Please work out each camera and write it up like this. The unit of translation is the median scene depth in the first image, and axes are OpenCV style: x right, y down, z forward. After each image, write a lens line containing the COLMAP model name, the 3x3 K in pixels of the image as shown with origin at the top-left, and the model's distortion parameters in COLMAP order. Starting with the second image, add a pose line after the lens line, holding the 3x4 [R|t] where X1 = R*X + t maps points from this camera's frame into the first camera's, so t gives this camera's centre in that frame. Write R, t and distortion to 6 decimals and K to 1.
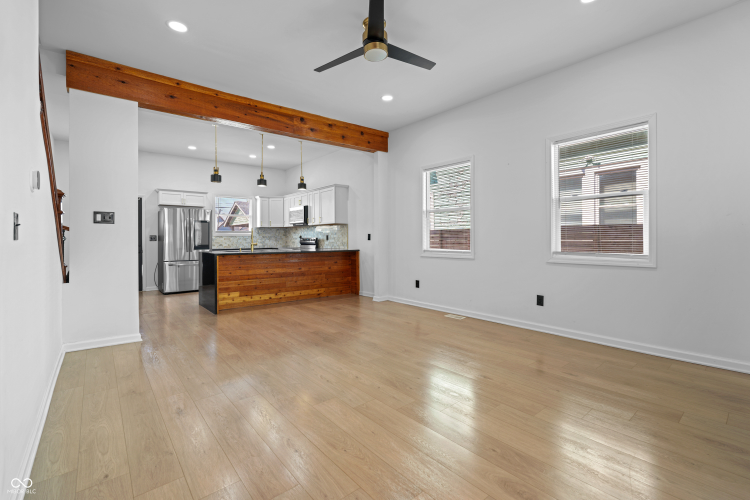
lens RADIAL K [[336.7, 0, 377.6], [0, 336.7, 239.4], [0, 0, 1]] dist [0.003380, 0.000346]
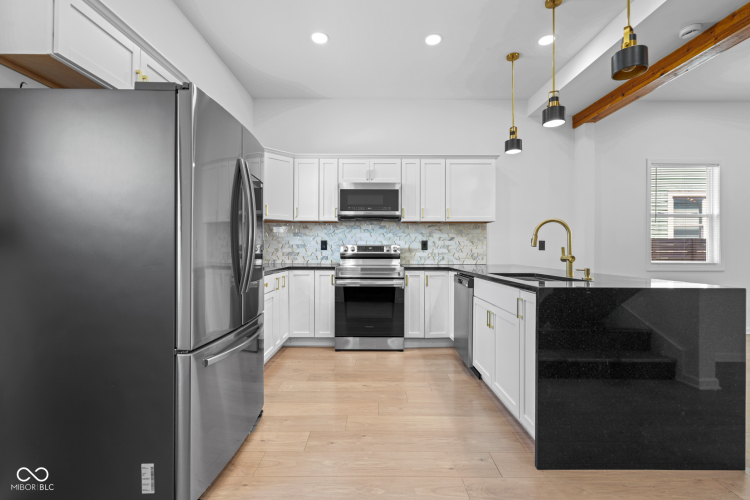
lens RADIAL K [[364.0, 0, 375.0], [0, 364.0, 250.0], [0, 0, 1]] dist [-0.001063, -0.000100]
pose [[0.624588, 0.003671, 0.780946, -0.878892], [-0.004840, 0.999988, -0.000830, 0.004264], [-0.780940, -0.003261, 0.624598, 0.872145]]
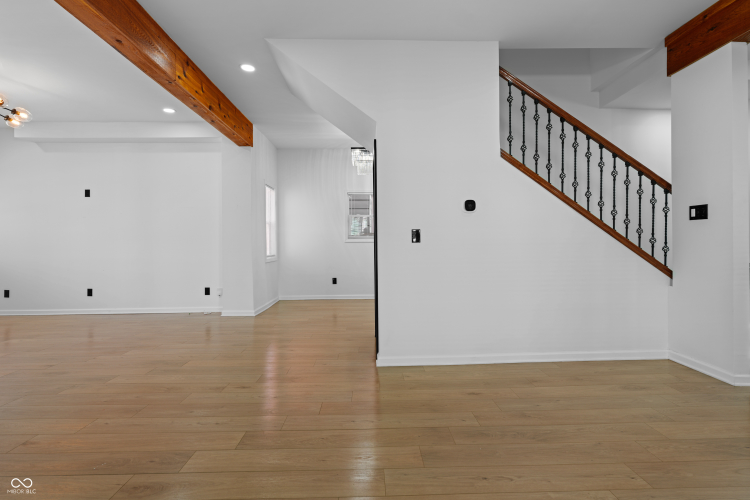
lens RADIAL K [[359.9, 0, 375.0], [0, 359.9, 250.0], [0, 0, 1]] dist [-0.003472, -0.000491]
pose [[-0.613937, 0.023218, -0.789014, 0.205091], [0.009692, 0.999714, 0.021877, -0.000392], [0.789296, 0.005785, -0.613986, 0.540552]]
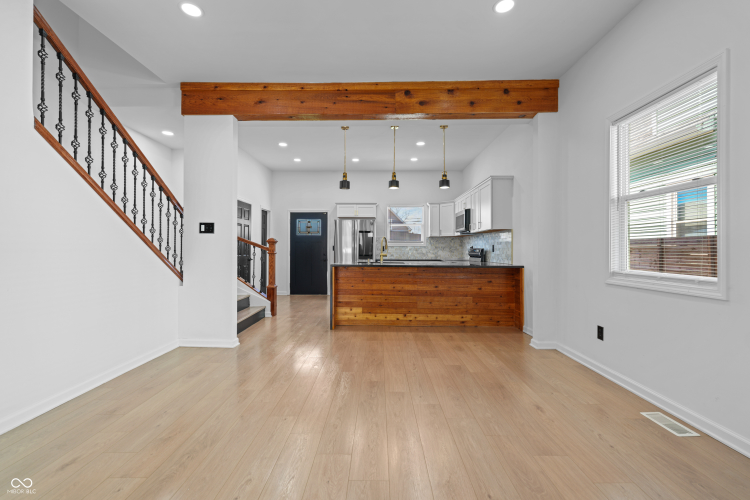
lens RADIAL K [[330.4, 0, 375.0], [0, 330.4, 250.0], [0, 0, 1]] dist [0.002060, 0.000569]
pose [[0.762455, 0.009088, -0.646977, 0.170897], [-0.010077, 0.999947, 0.002171, -0.000953], [0.646962, 0.004864, 0.762506, 0.318436]]
